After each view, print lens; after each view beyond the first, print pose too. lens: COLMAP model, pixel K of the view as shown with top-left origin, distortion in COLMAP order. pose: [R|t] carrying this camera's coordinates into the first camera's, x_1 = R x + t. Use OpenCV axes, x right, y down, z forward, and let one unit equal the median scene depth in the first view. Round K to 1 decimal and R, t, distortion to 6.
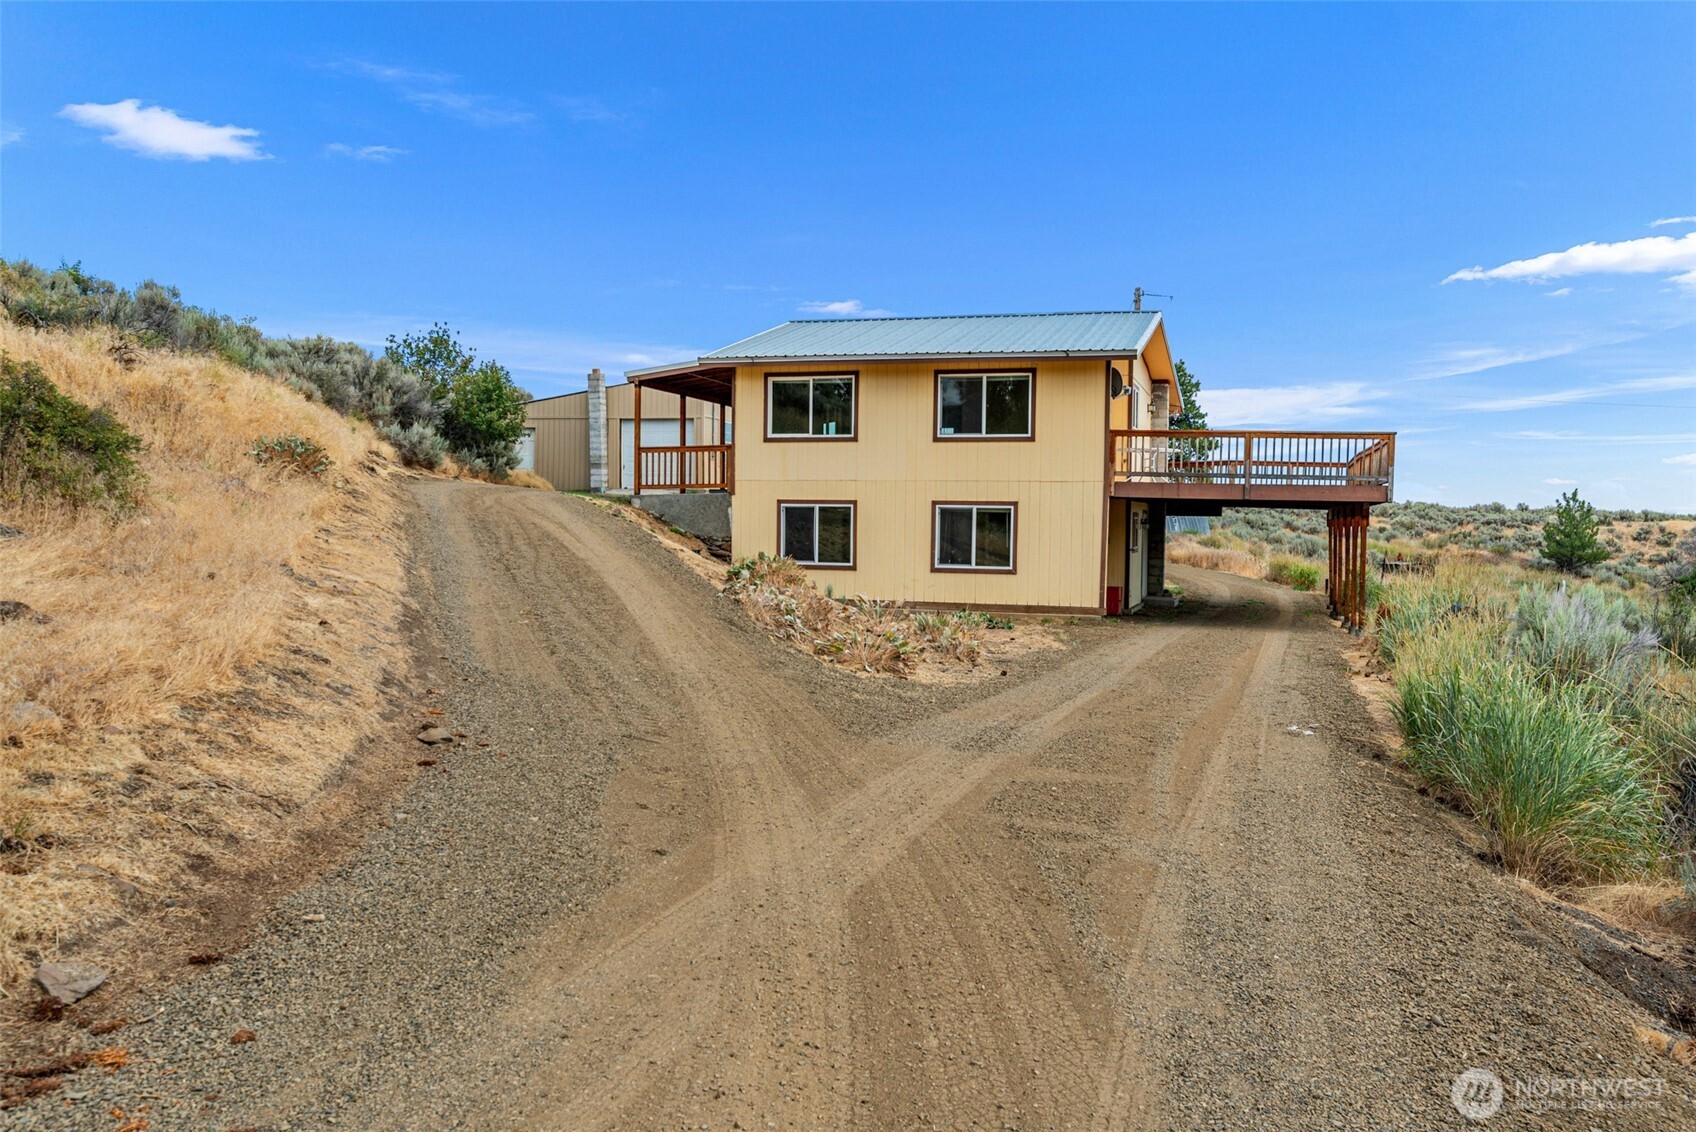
lens RADIAL K [[1360.3, 0, 848.0], [0, 1360.3, 566.0], [0, 0, 1]] dist [-0.001007, -0.000137]
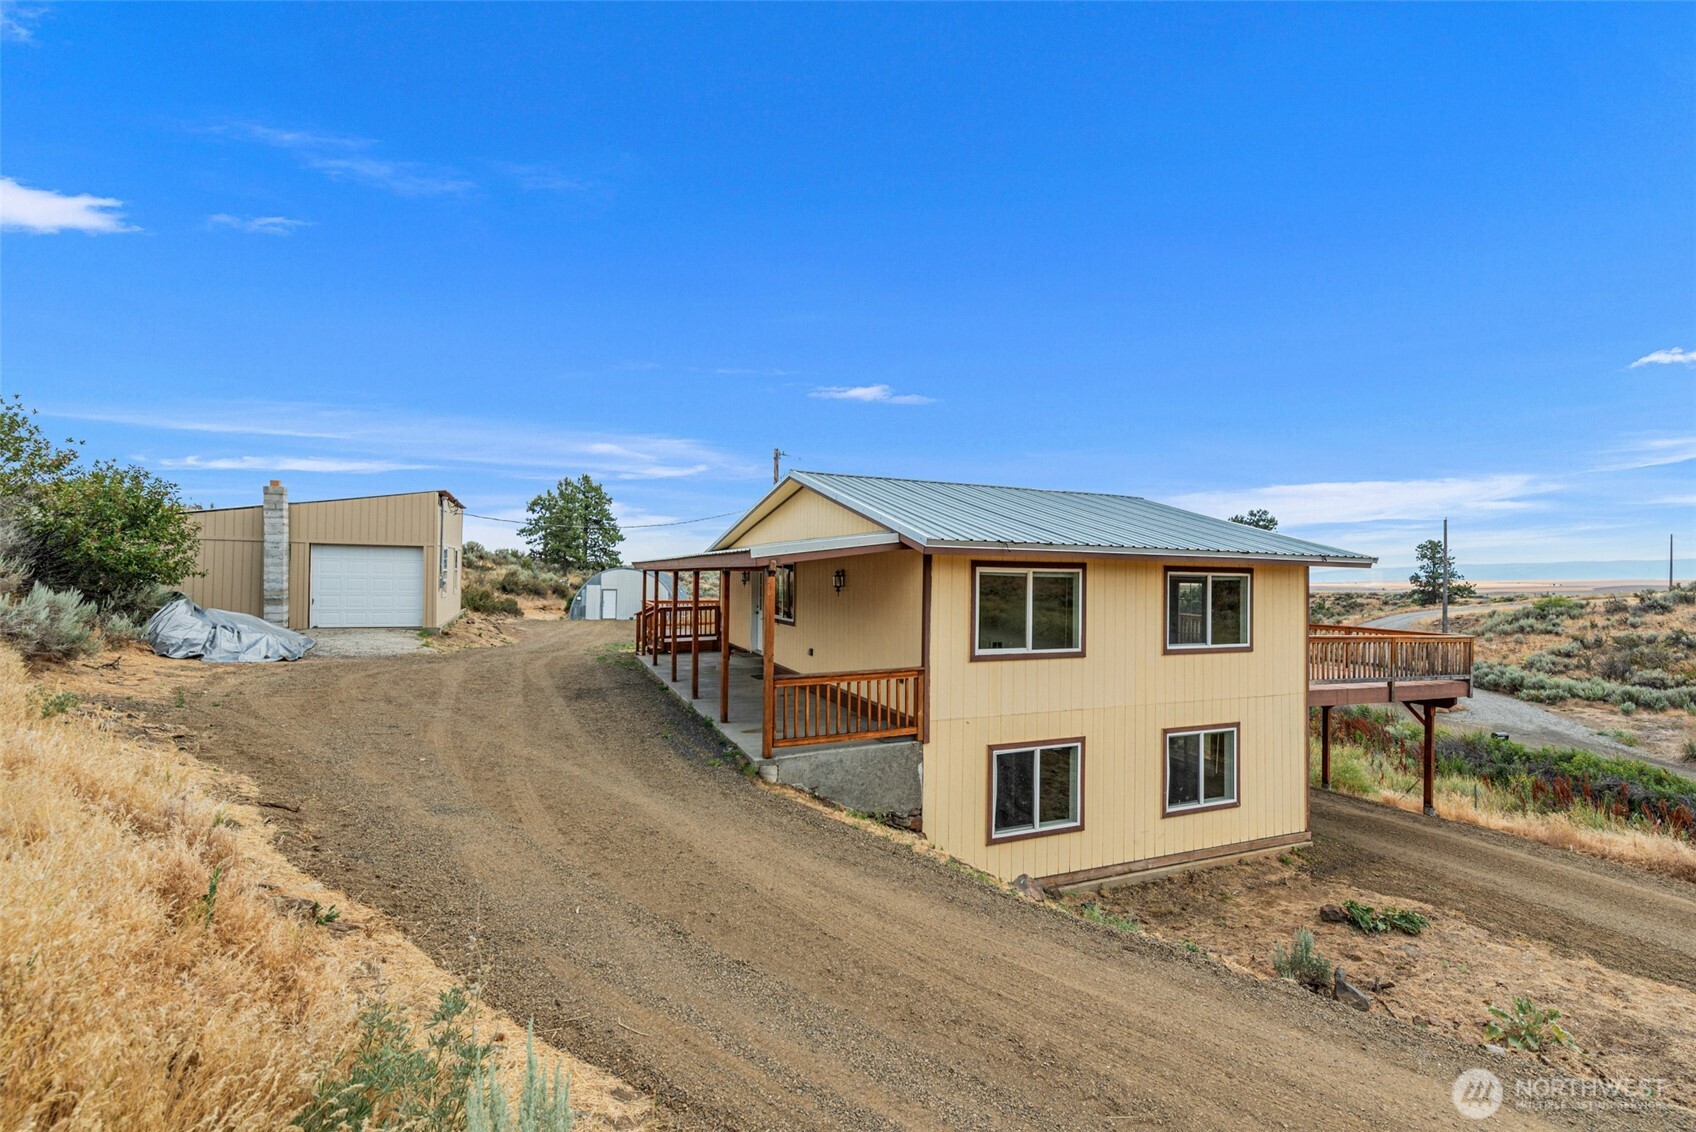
lens RADIAL K [[729.8, 0, 848.0], [0, 729.8, 566.0], [0, 0, 1]] dist [-0.000939, -0.000161]
pose [[0.759698, 0.004493, 0.650260, -0.348261], [0.015579, 0.999563, -0.025107, -0.132071], [-0.650089, 0.029204, 0.759297, 0.769312]]
